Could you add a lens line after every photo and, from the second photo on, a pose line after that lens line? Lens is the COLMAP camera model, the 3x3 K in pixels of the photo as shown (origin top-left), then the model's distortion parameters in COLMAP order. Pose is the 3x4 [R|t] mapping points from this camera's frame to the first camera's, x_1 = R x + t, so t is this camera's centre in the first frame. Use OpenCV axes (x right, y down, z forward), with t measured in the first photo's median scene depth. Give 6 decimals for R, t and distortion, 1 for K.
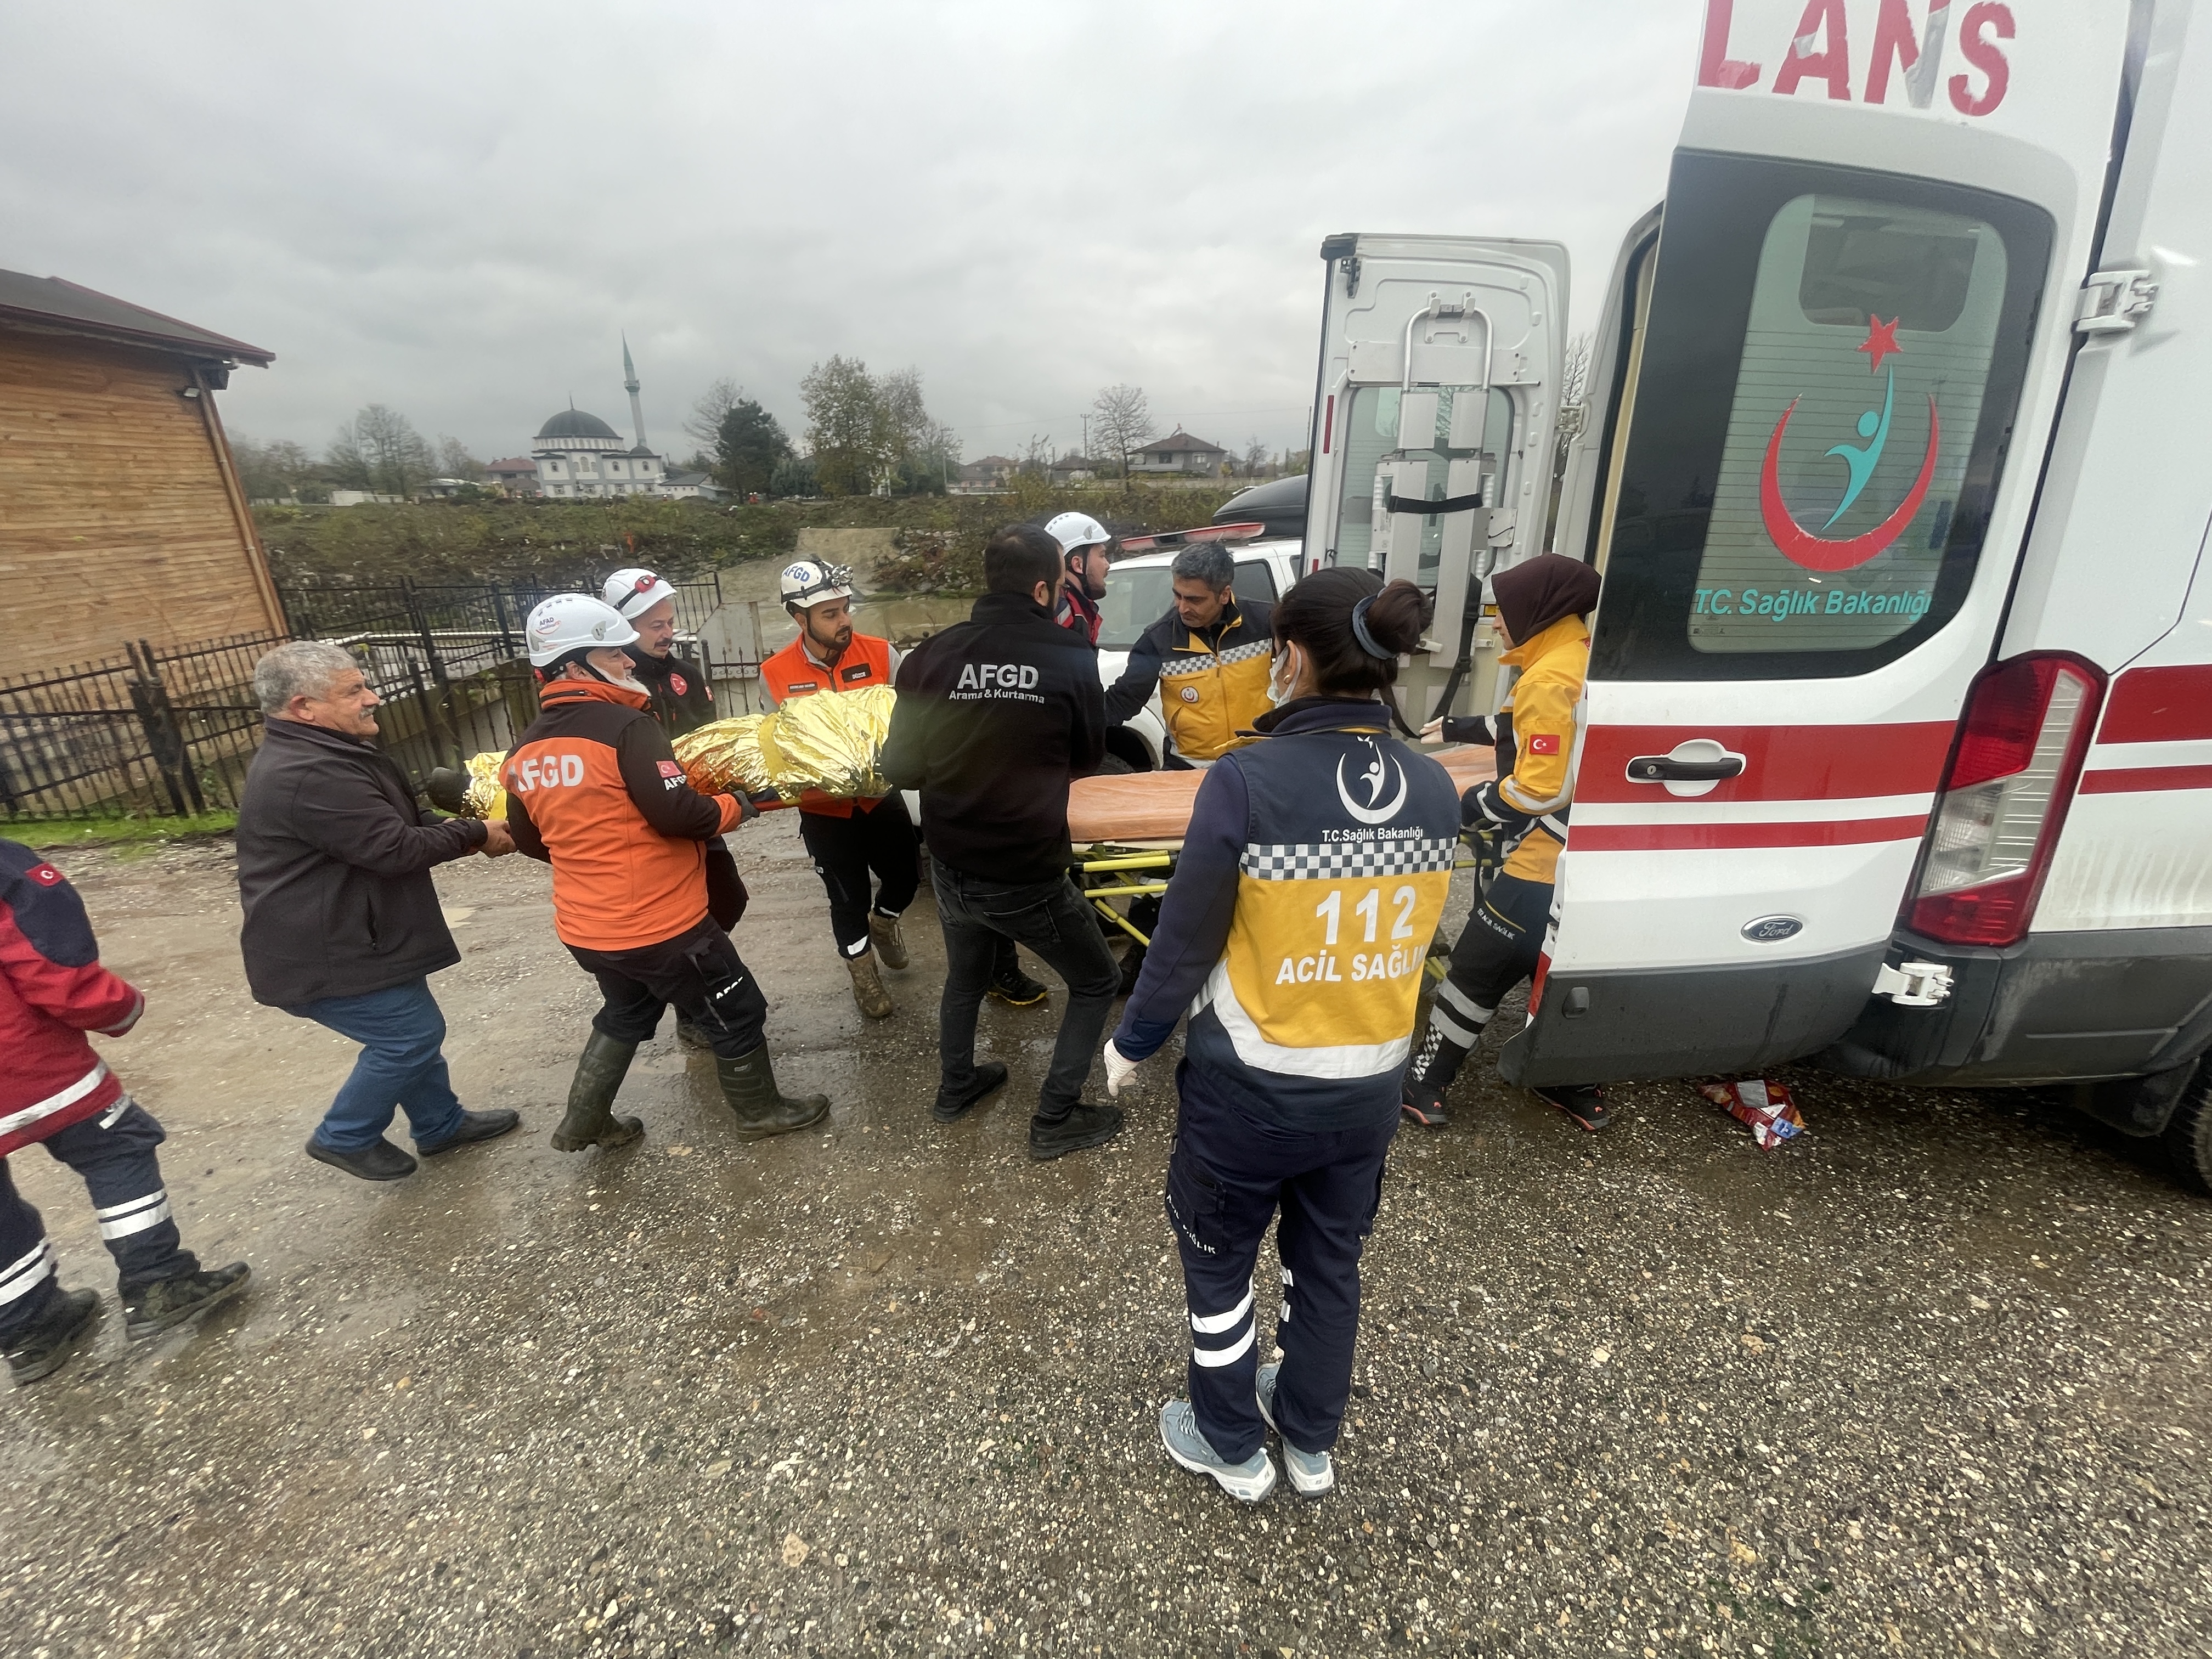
lens RADIAL K [[893.7, 0, 1108.4], [0, 893.7, 824.1], [0, 0, 1]] dist [-0.002808, -0.000169]
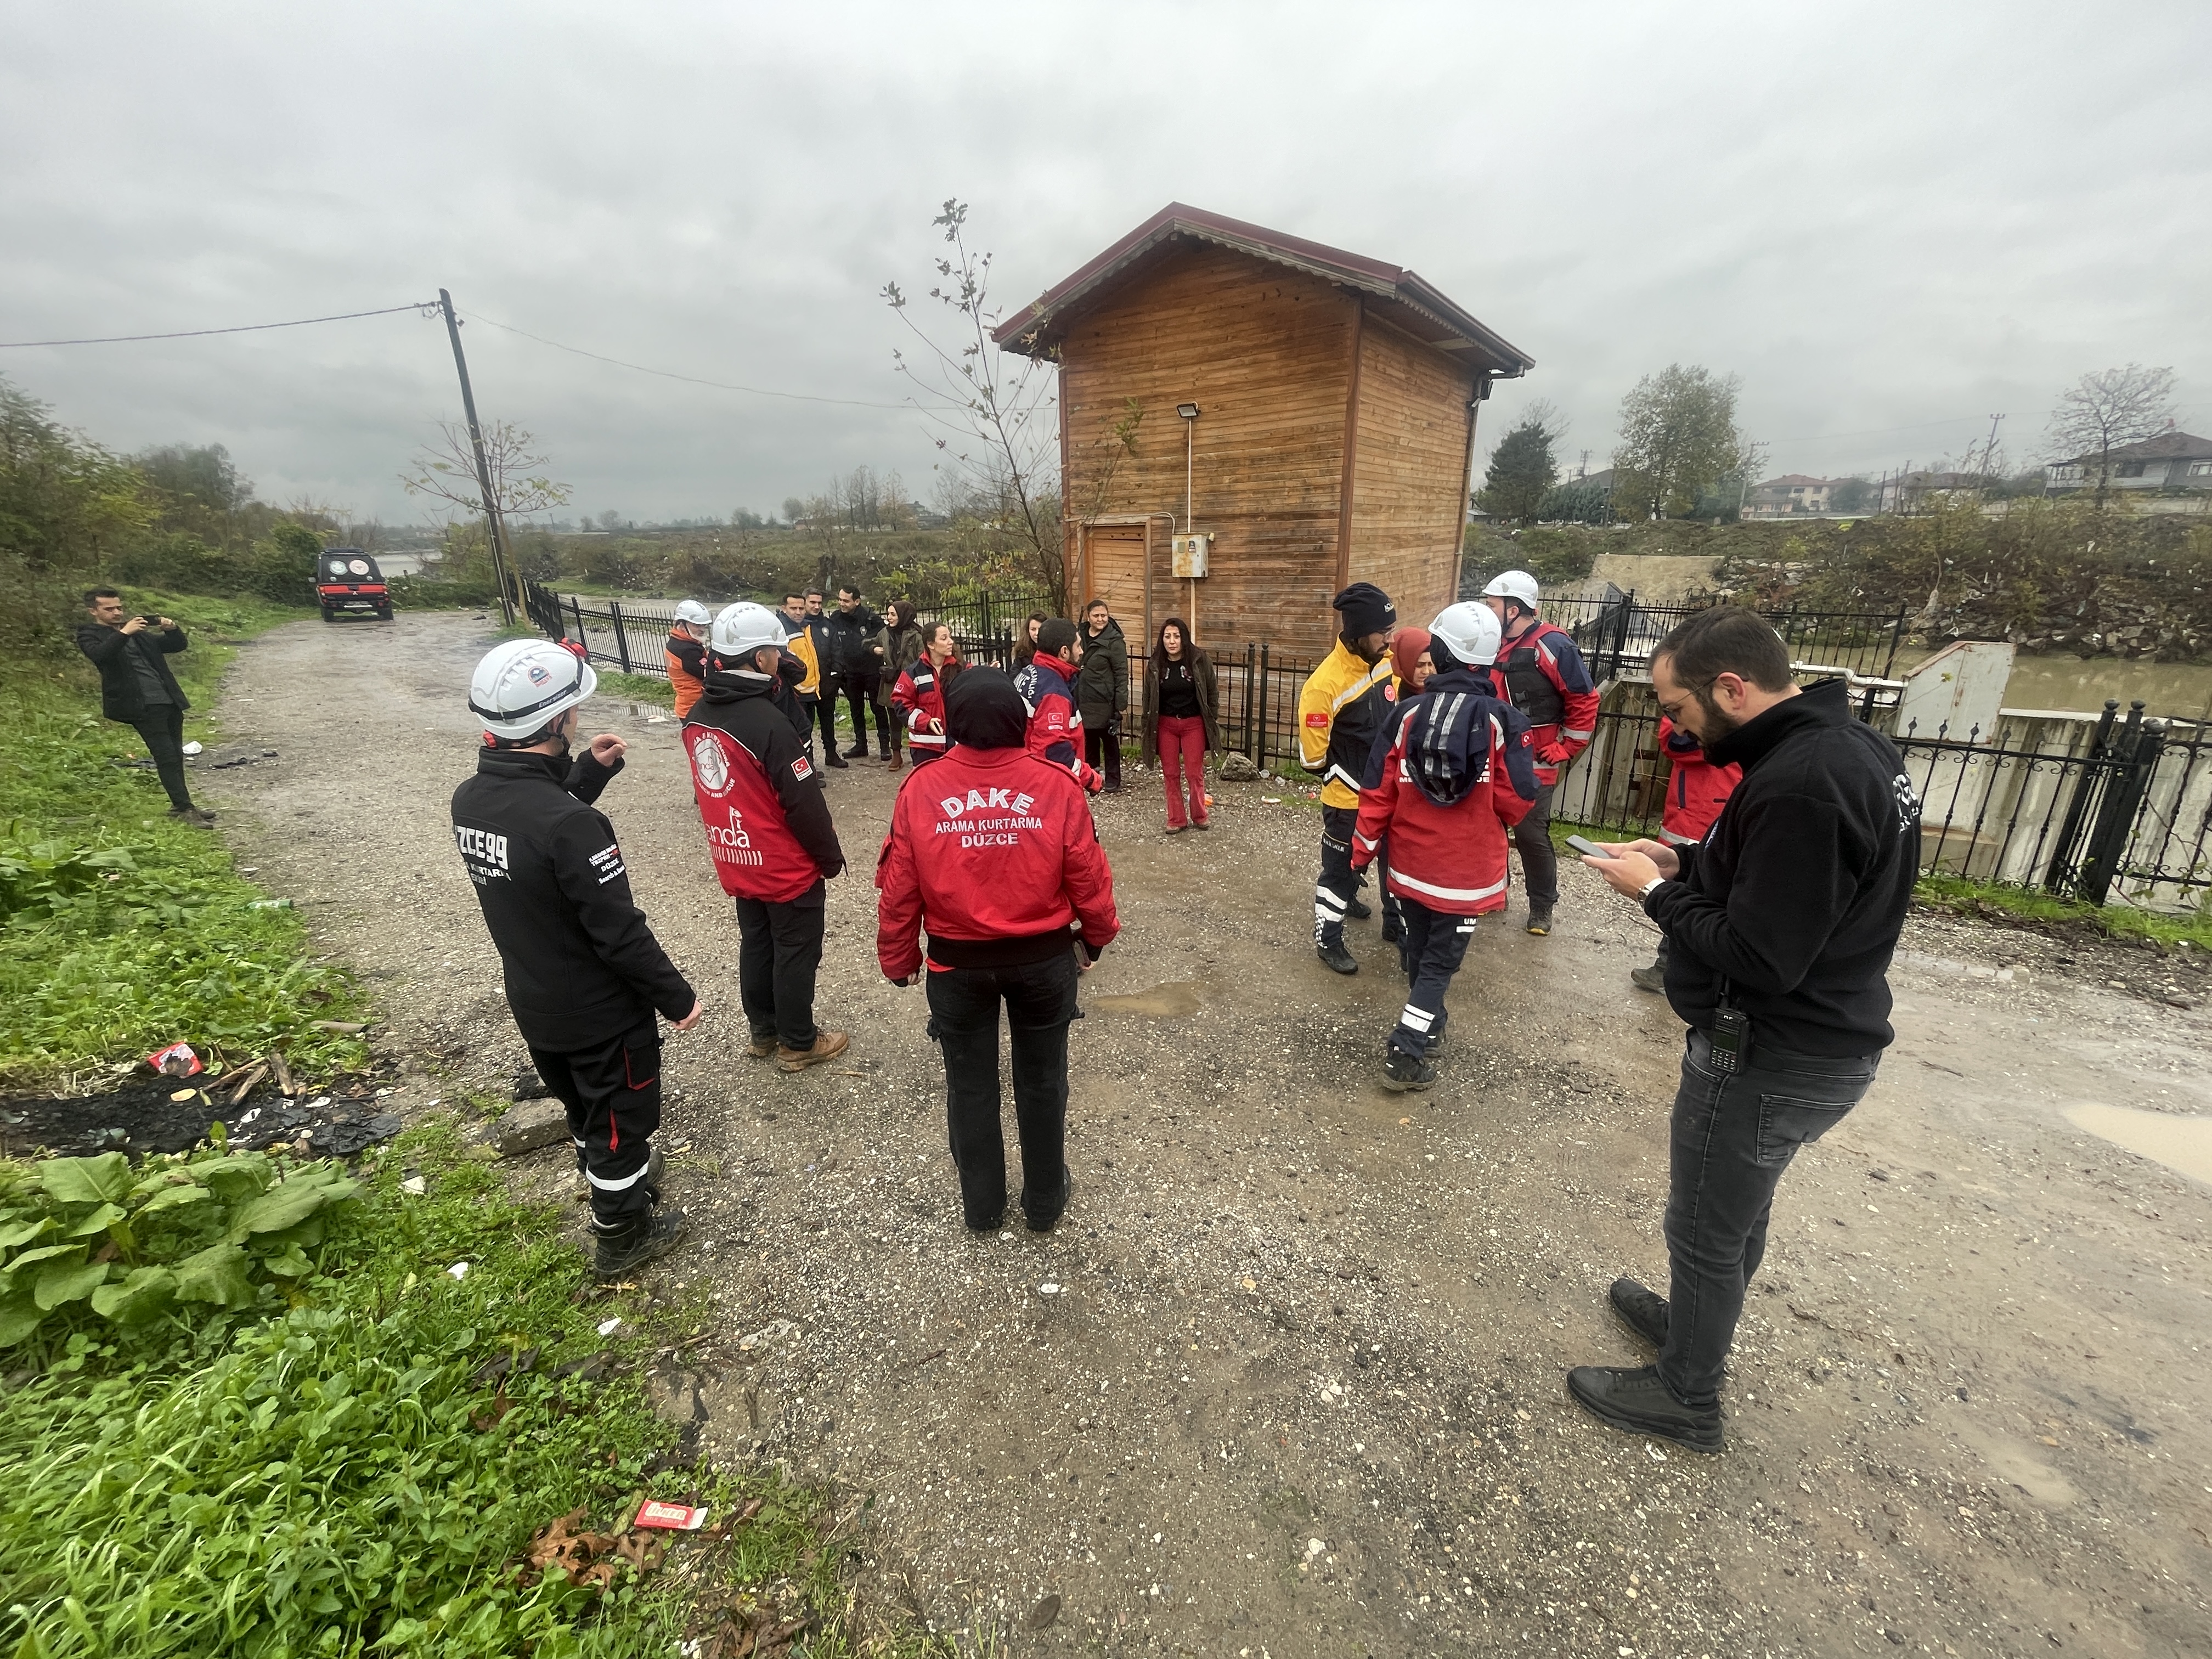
lens RADIAL K [[893.7, 0, 1108.4], [0, 893.7, 824.1], [0, 0, 1]] dist [-0.002808, -0.000169]
pose [[0.781840, 0.201793, -0.589920, -0.127801], [-0.218180, 0.974902, 0.044322, 0.008397], [0.584057, 0.094056, 0.806245, -0.009173]]
